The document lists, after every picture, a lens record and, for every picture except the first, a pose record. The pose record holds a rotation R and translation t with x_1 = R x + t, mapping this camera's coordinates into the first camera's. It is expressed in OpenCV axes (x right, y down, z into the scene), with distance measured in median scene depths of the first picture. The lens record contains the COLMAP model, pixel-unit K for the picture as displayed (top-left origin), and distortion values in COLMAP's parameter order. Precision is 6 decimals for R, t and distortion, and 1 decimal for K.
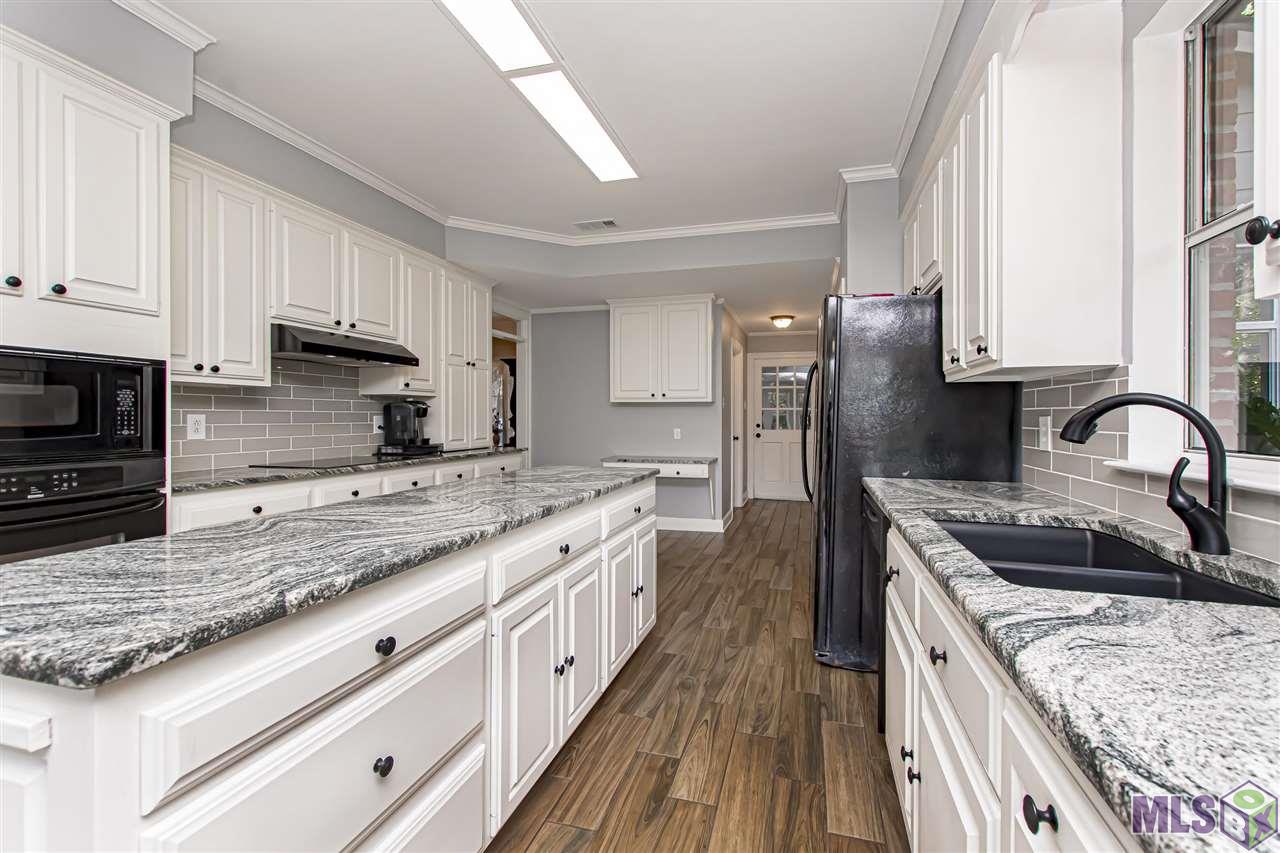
lens RADIAL K [[572.0, 0, 698.1], [0, 572.0, 415.8], [0, 0, 1]] dist [0.007163, -0.000055]
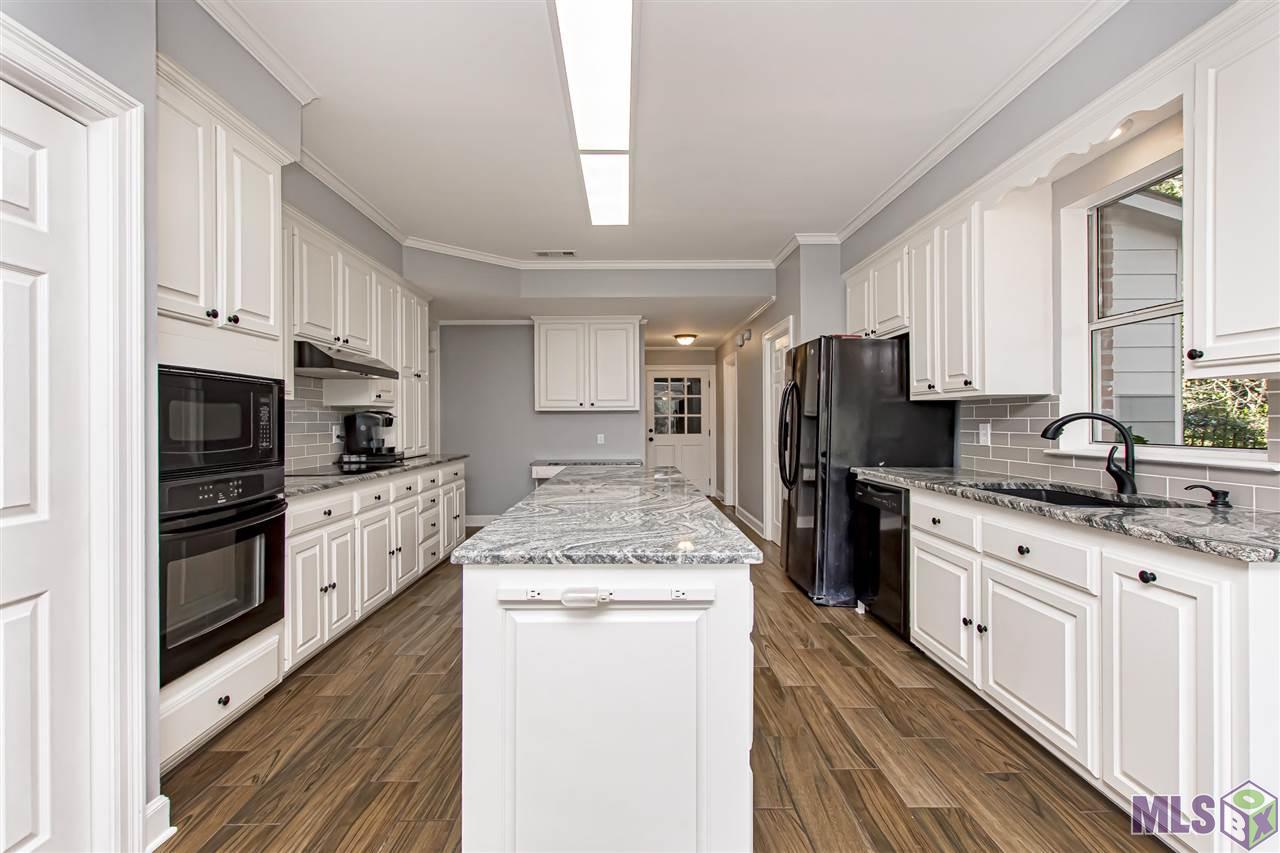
lens RADIAL K [[572.0, 0, 635.2], [0, 572.0, 420.1], [0, 0, 1]] dist [0.007163, -0.000055]
pose [[0.976049, -0.007665, 0.217415, -0.518732], [0.007677, 0.999970, 0.000789, -0.013413], [-0.217415, 0.000898, 0.976079, -0.246789]]
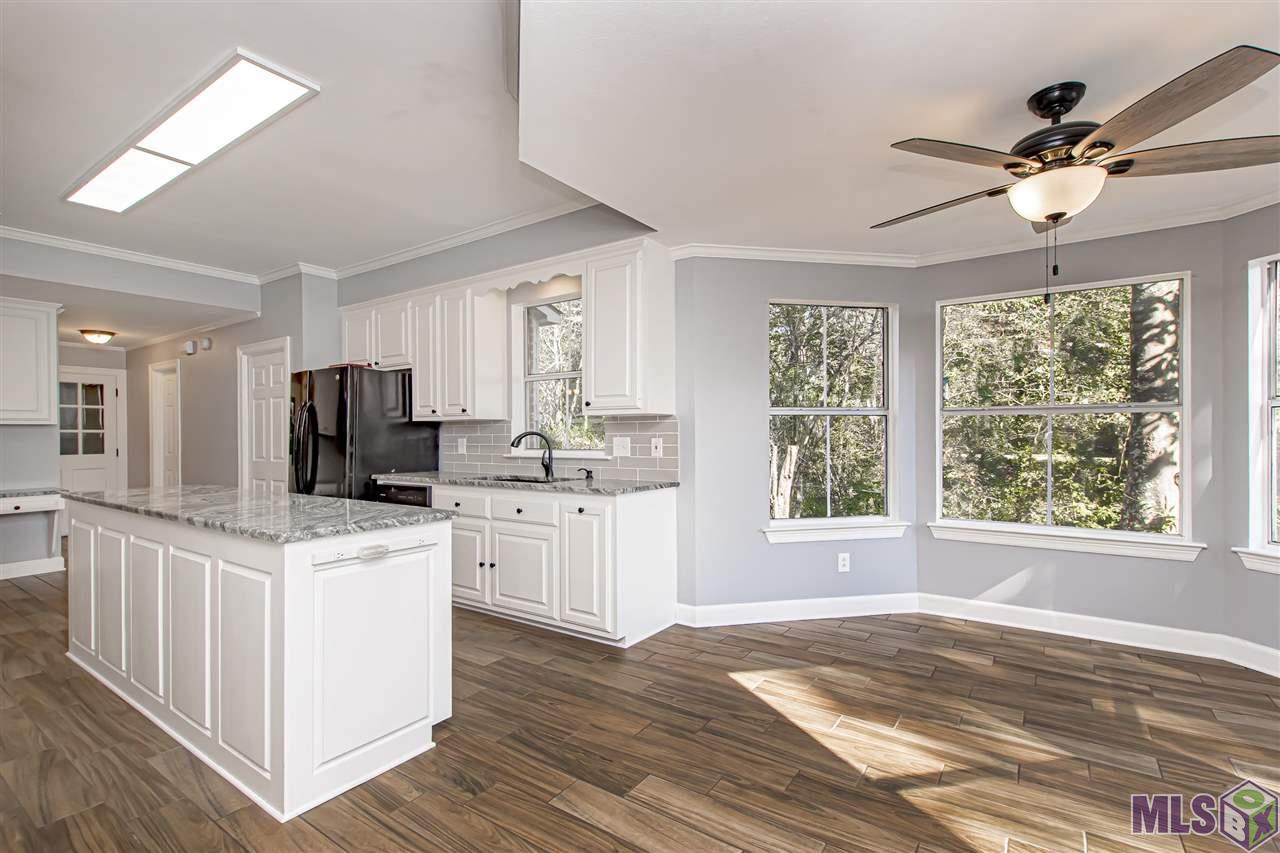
lens RADIAL K [[548.4, 0, 637.1], [0, 548.4, 434.5], [0, 0, 1]] dist [-0.003663, -0.000052]
pose [[0.367084, -0.006369, 0.930166, -0.904404], [0.006144, 0.999971, 0.004422, -0.015769], [-0.930167, 0.004092, 0.367113, -0.327152]]
